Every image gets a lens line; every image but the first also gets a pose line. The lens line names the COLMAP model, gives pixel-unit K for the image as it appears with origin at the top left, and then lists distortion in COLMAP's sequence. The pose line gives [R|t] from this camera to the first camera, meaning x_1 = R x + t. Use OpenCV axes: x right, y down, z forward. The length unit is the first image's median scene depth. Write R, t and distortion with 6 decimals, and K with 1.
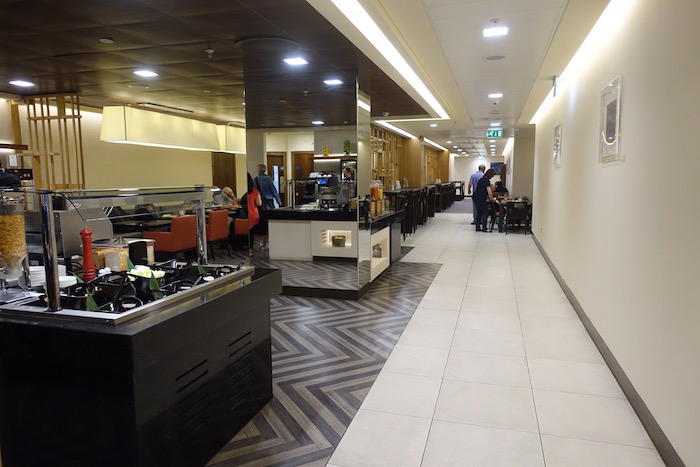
lens RADIAL K [[471.7, 0, 350.0], [0, 471.7, 233.5], [0, 0, 1]] dist [-0.074138, -0.000190]
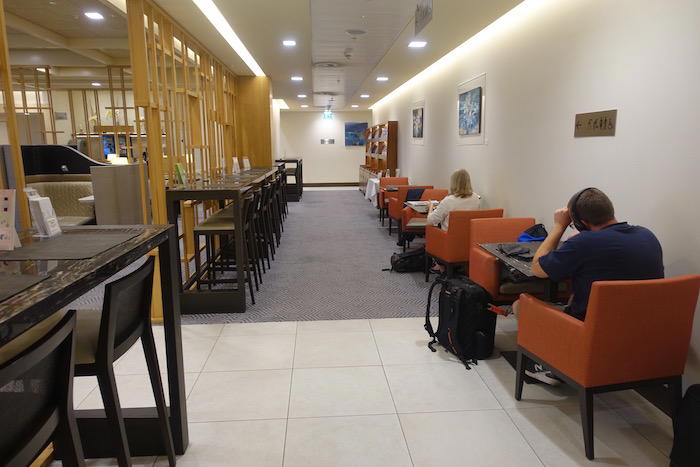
lens RADIAL K [[490.7, 0, 350.0], [0, 490.7, 233.5], [0, 0, 1]] dist [0.036690, -0.000411]
pose [[0.934675, -0.063527, 0.349781, 0.130661], [0.045660, 0.997207, 0.059102, -0.077166], [-0.352559, -0.039270, 0.934965, 0.625301]]
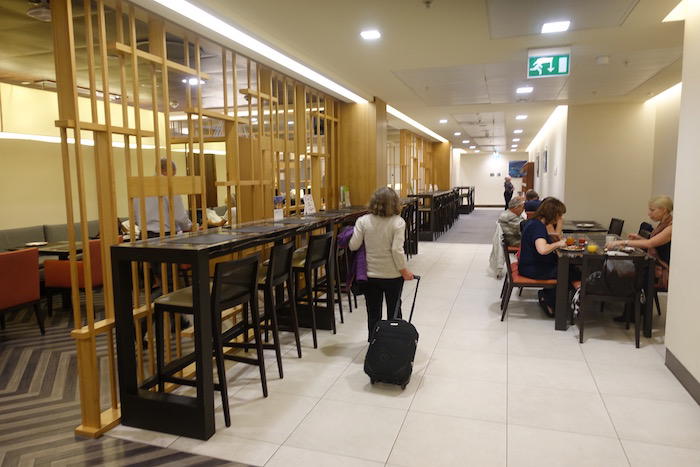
lens RADIAL K [[490.7, 0, 350.0], [0, 490.7, 233.5], [0, 0, 1]] dist [0.036690, -0.000411]
pose [[0.999925, -0.001820, -0.012148, 0.075326], [0.001672, 0.999924, -0.012192, -0.036962], [0.012170, 0.012171, 0.999852, 0.289315]]
